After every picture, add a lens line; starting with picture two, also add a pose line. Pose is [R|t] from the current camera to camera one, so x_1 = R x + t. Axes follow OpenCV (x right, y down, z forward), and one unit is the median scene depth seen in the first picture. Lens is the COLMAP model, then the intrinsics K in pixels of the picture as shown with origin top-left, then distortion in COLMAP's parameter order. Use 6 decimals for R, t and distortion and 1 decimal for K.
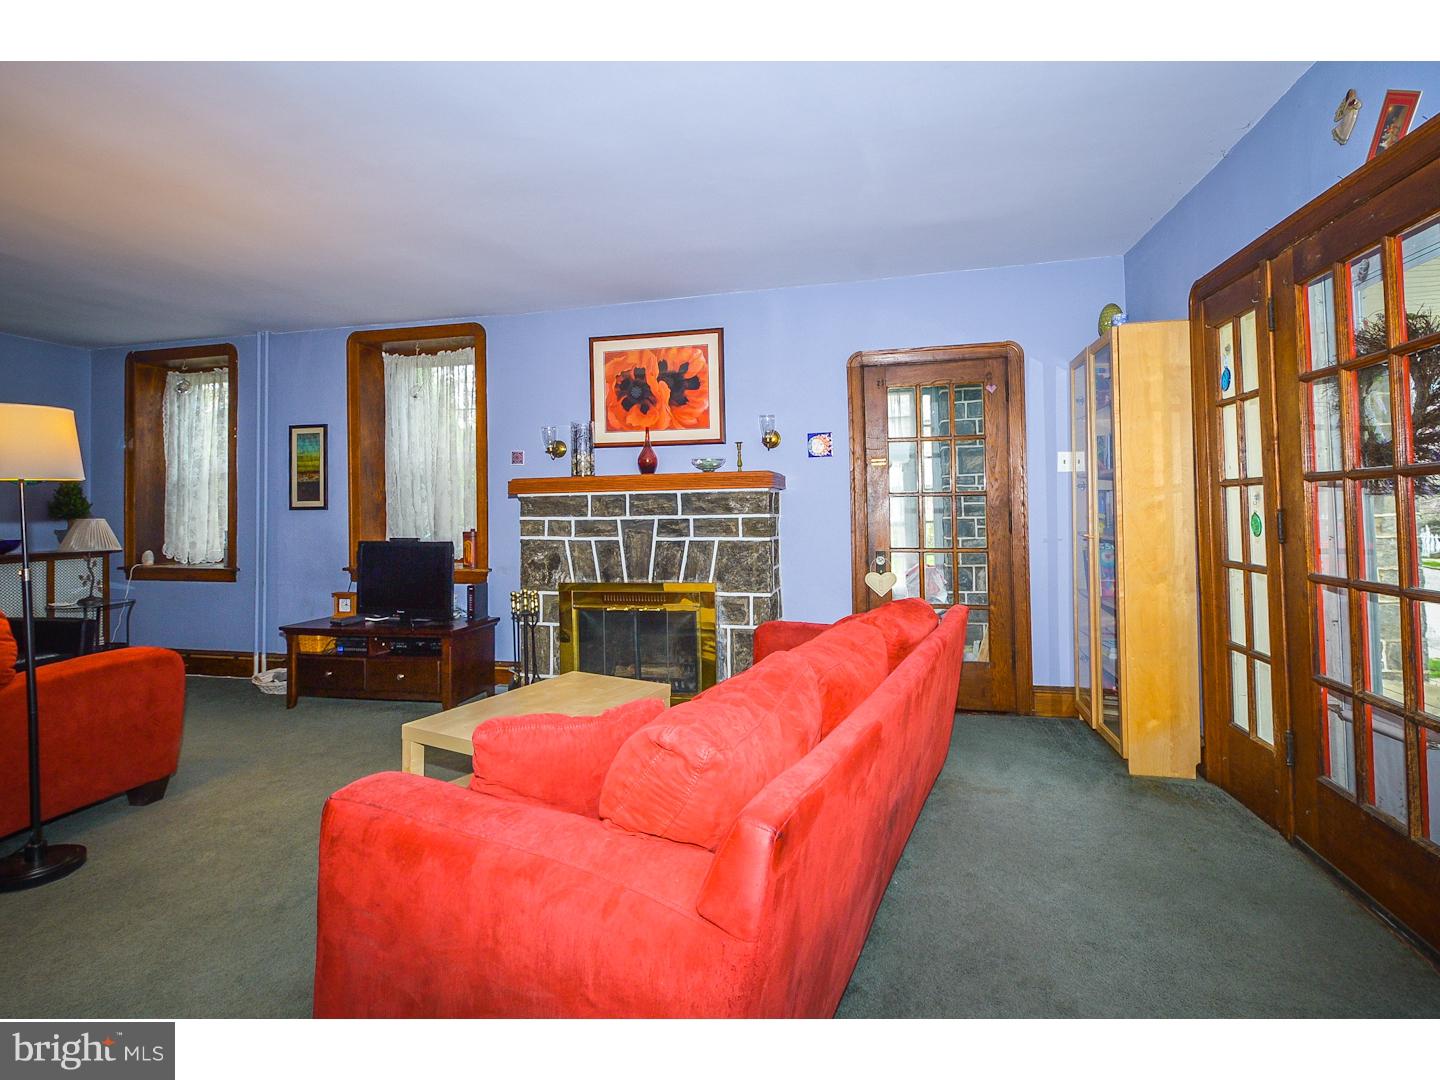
lens RADIAL K [[685.5, 0, 721.5], [0, 685.5, 488.5], [0, 0, 1]] dist [0.000507, 0.000046]
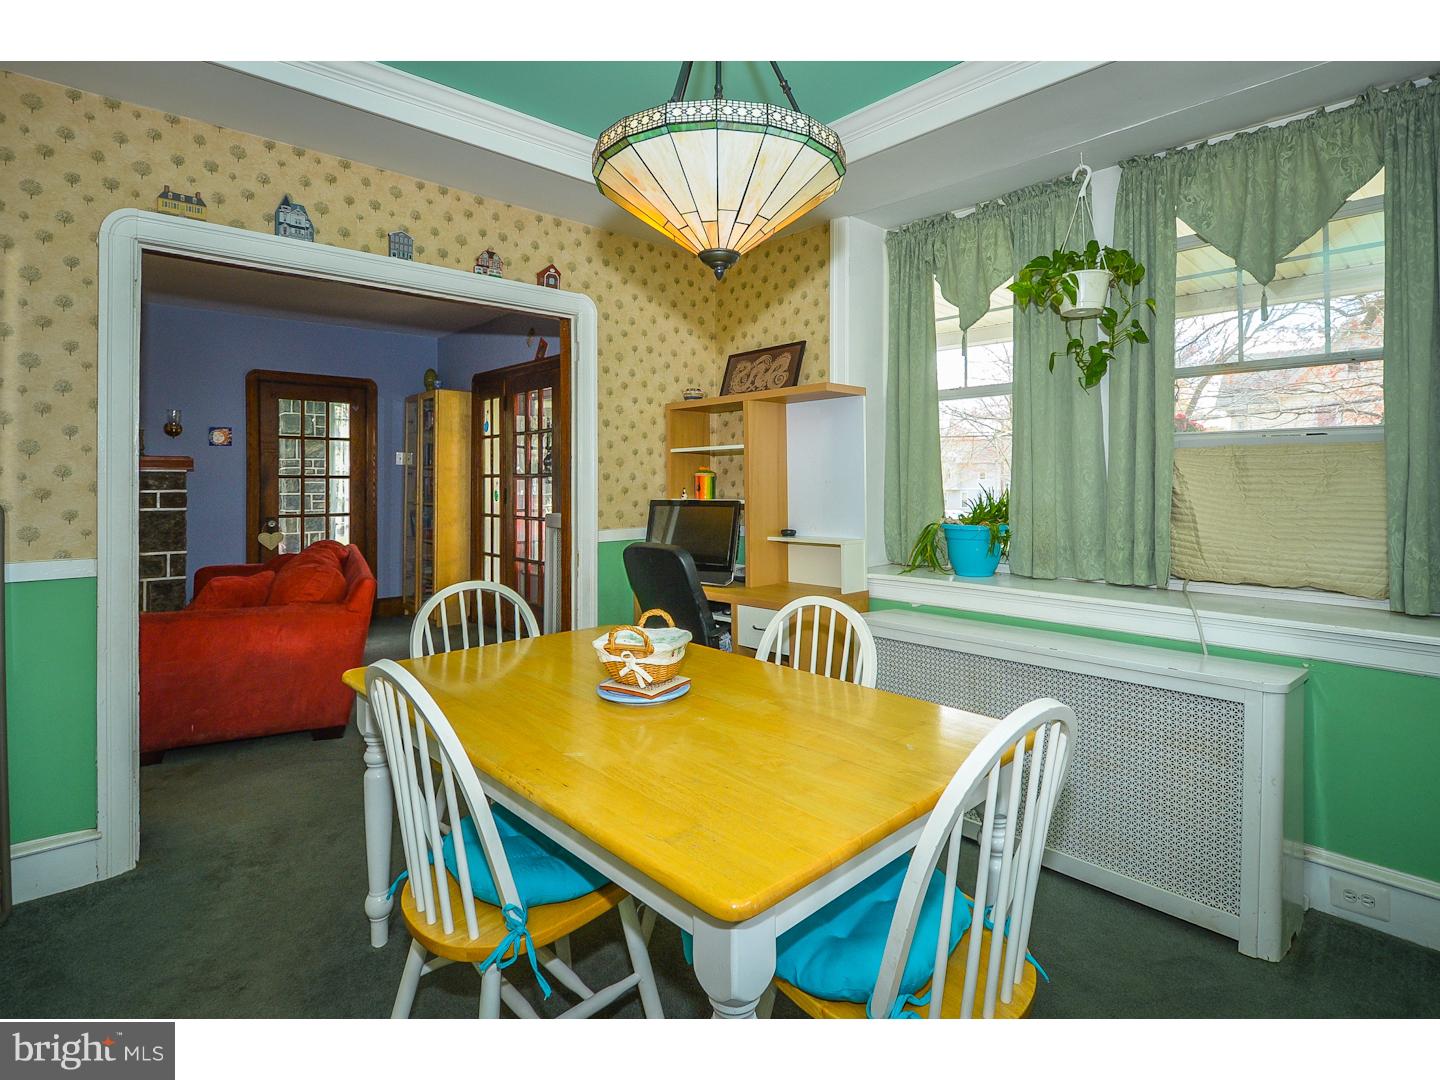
lens RADIAL K [[759.7, 0, 721.4], [0, 759.7, 480.3], [0, 0, 1]] dist [0.000704, 0.000056]
pose [[0.582881, 0.016285, 0.812394, -0.519382], [-0.033795, 0.999420, 0.004213, -0.021023], [-0.811854, -0.029911, 0.583093, -0.669560]]
